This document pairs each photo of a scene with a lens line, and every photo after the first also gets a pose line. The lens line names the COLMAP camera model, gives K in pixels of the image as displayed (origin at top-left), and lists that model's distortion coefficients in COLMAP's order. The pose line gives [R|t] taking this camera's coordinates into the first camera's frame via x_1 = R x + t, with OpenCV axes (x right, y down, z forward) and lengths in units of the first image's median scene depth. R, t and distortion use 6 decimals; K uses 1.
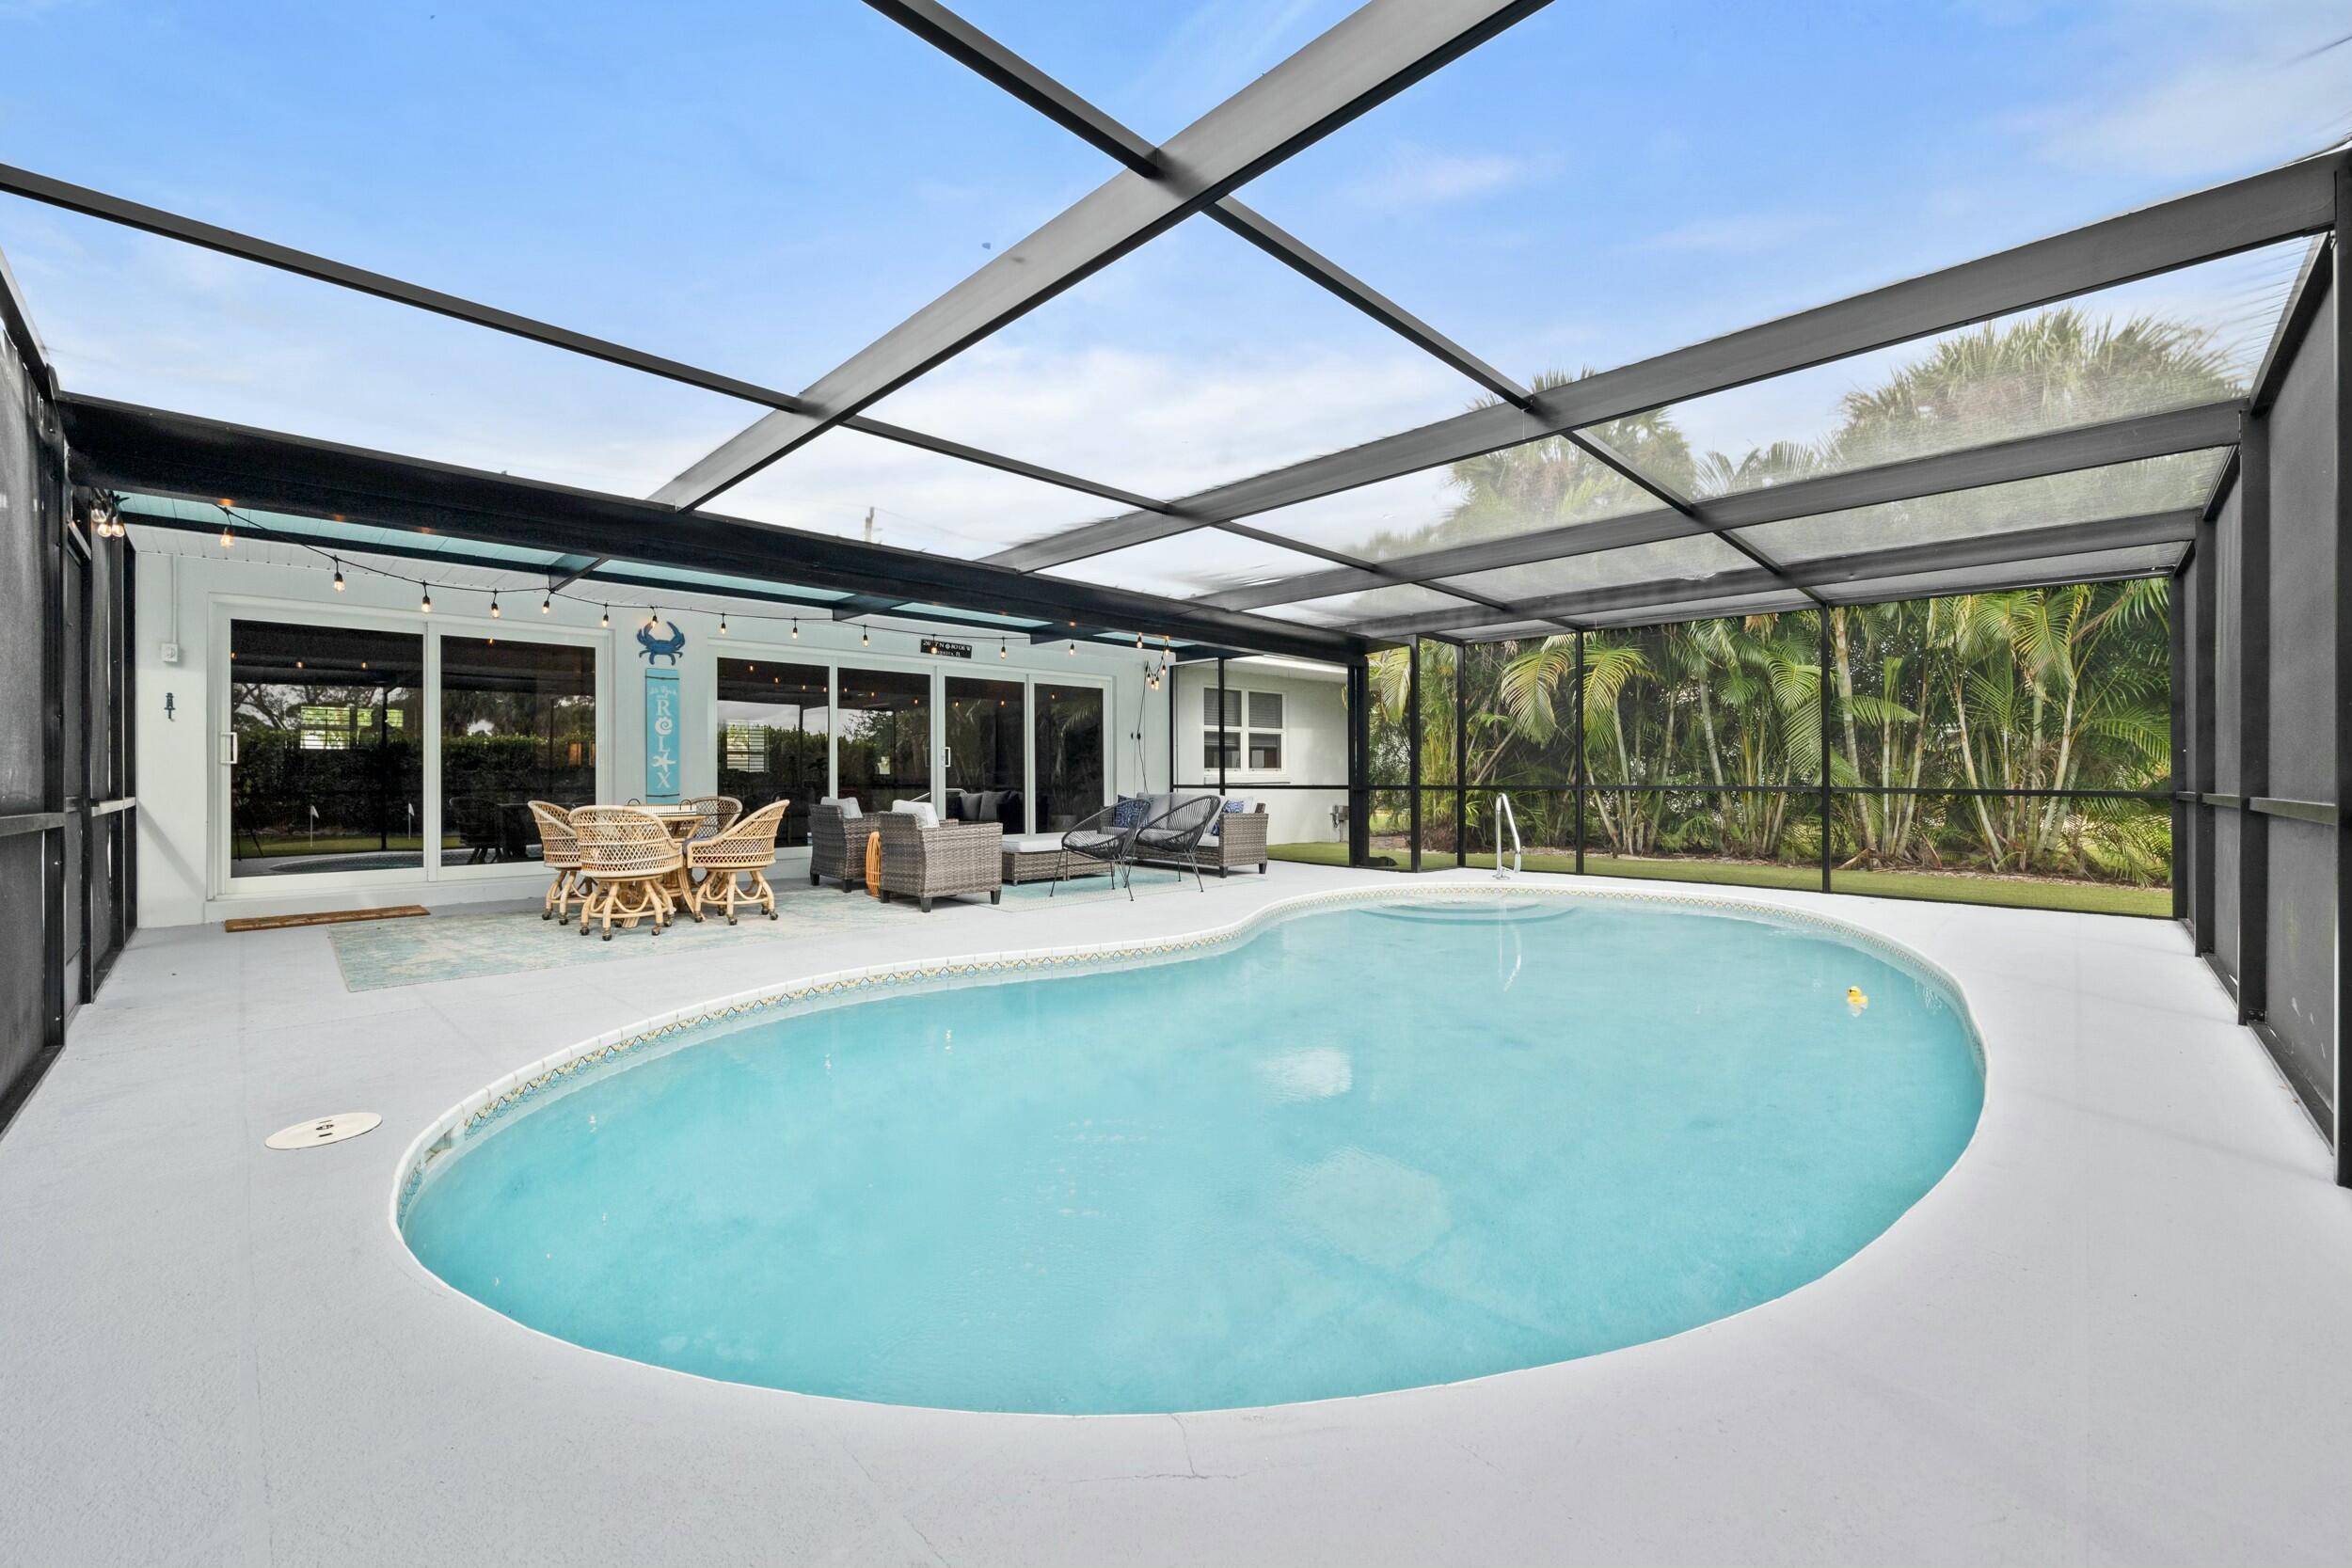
lens RADIAL K [[957.7, 0, 1176.0], [0, 957.7, 784.0], [0, 0, 1]] dist [-0.000342, -0.000048]
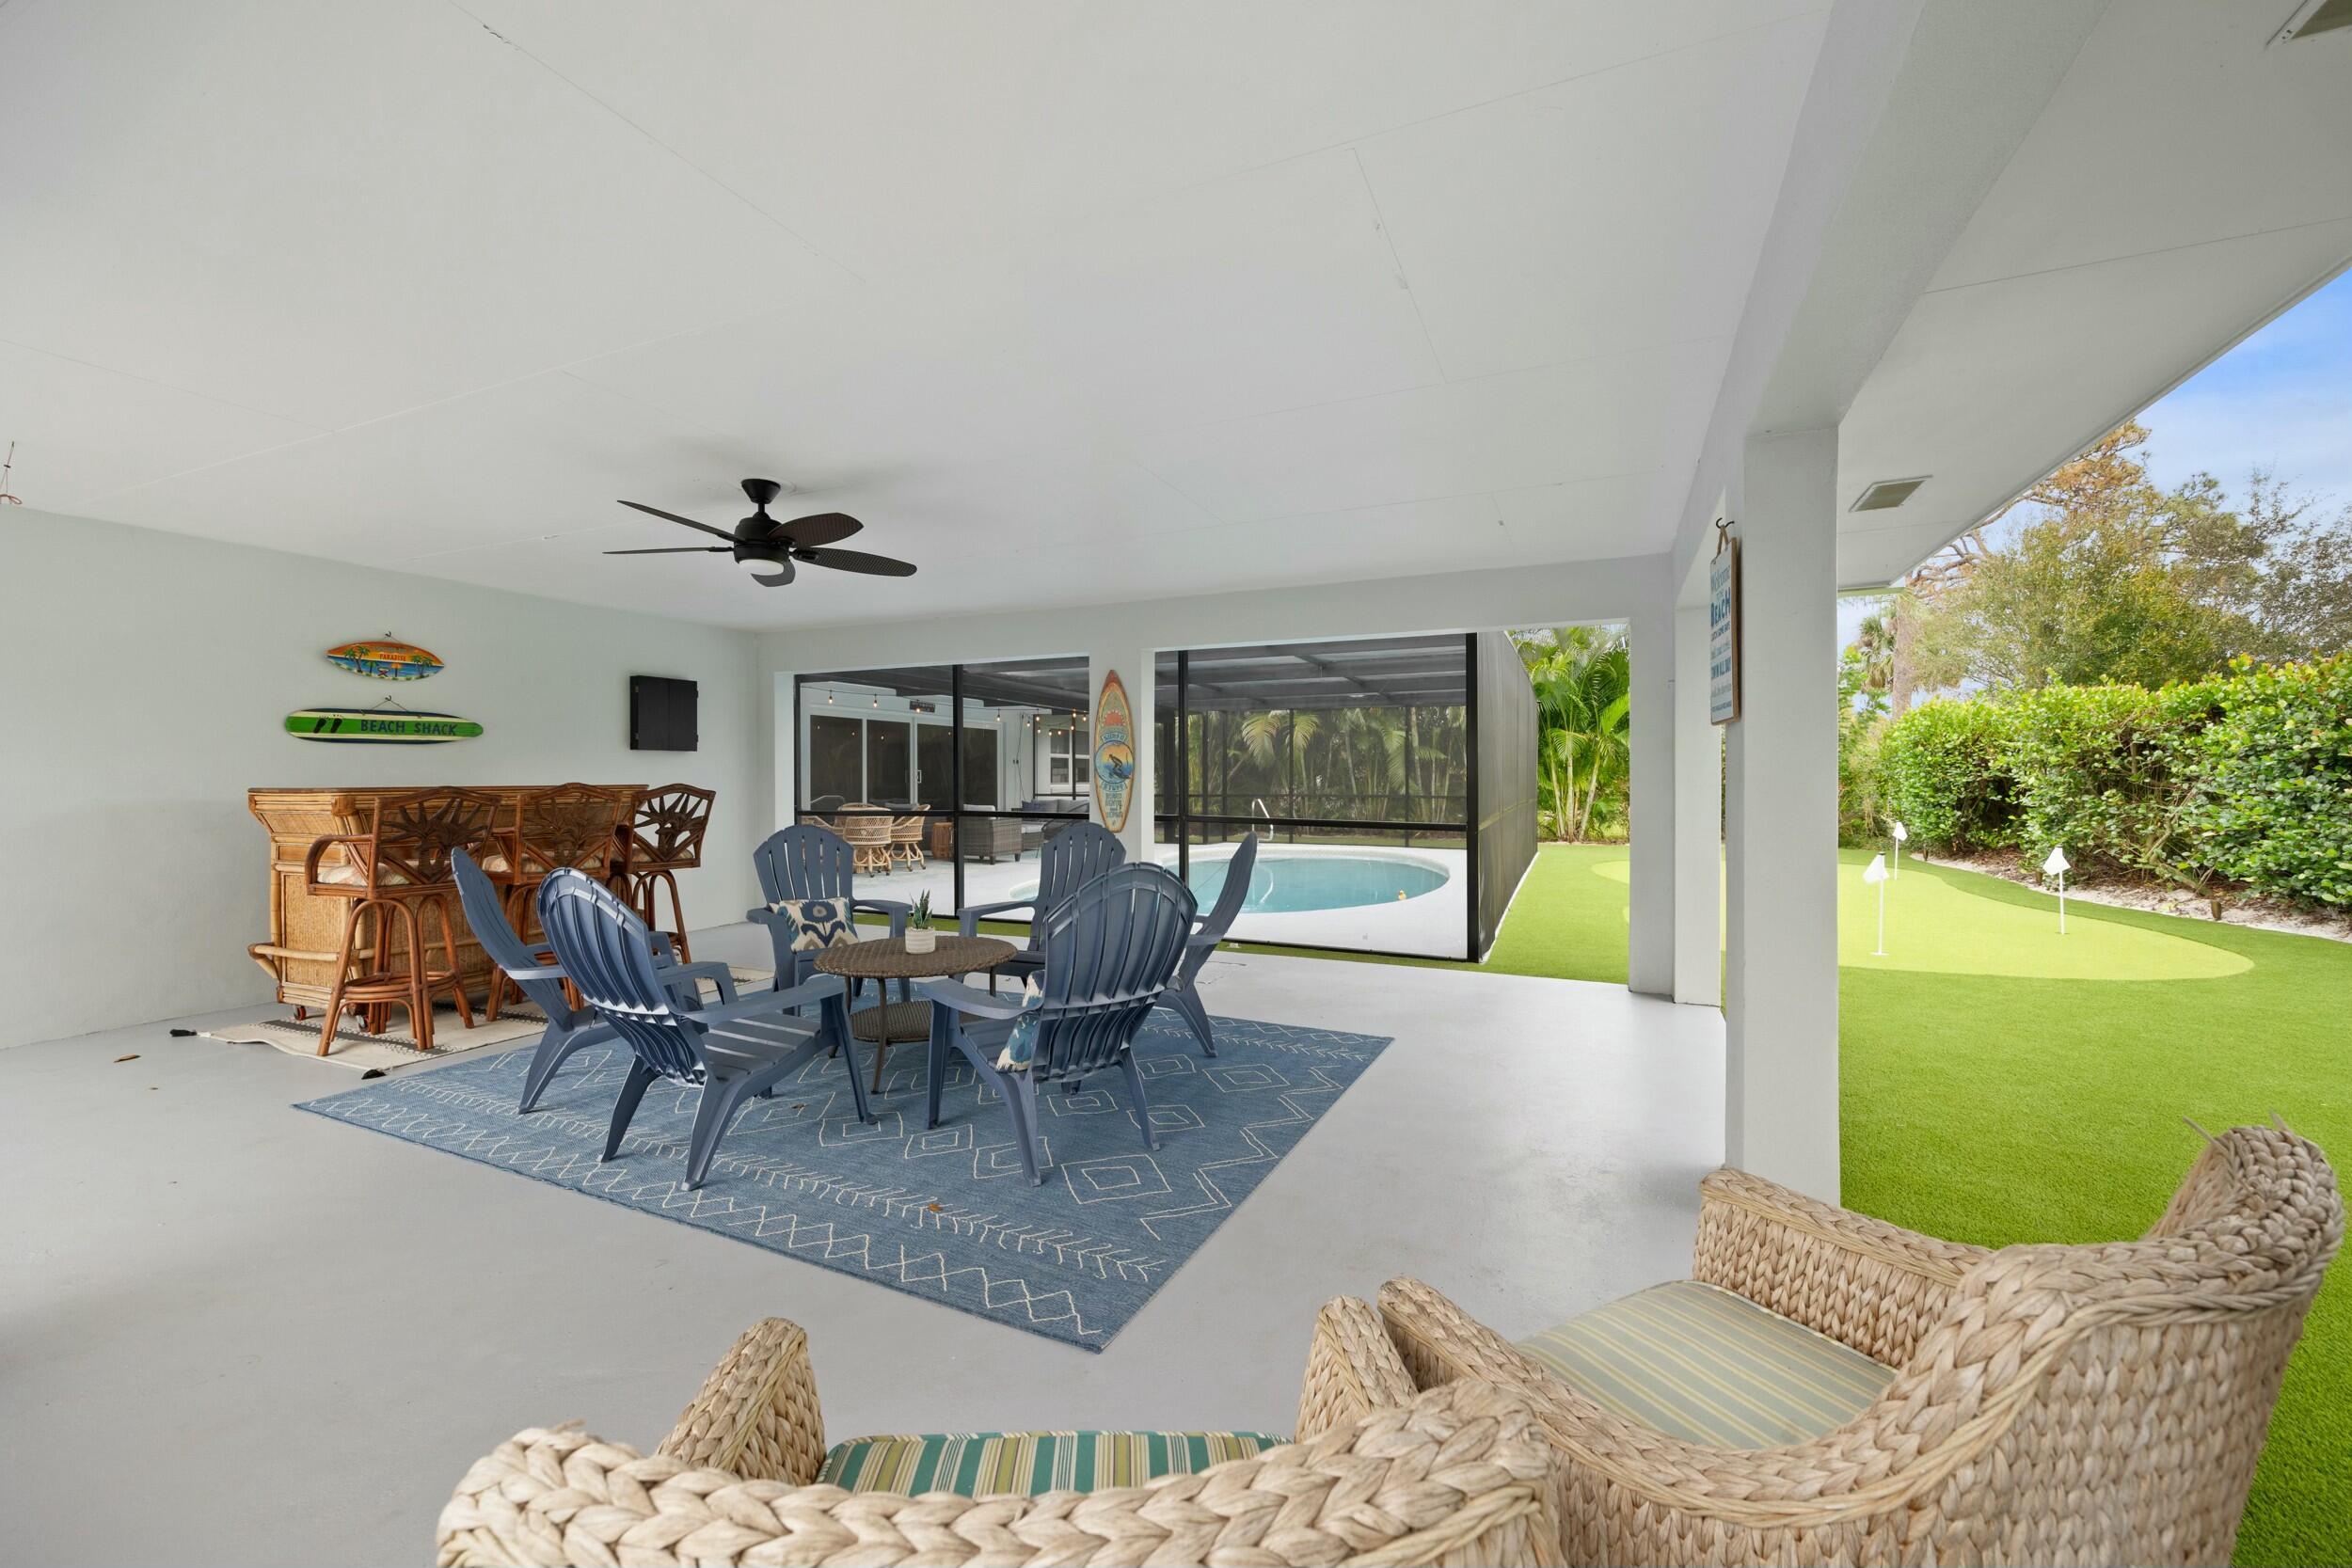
lens RADIAL K [[936.8, 0, 1176.0], [0, 936.8, 784.0], [0, 0, 1]] dist [-0.002795, -0.000181]
pose [[0.934820, 0.002237, 0.355115, -0.400256], [-0.000800, 0.999991, -0.004192, -0.010685], [-0.355121, 0.003635, 0.934813, -0.561819]]
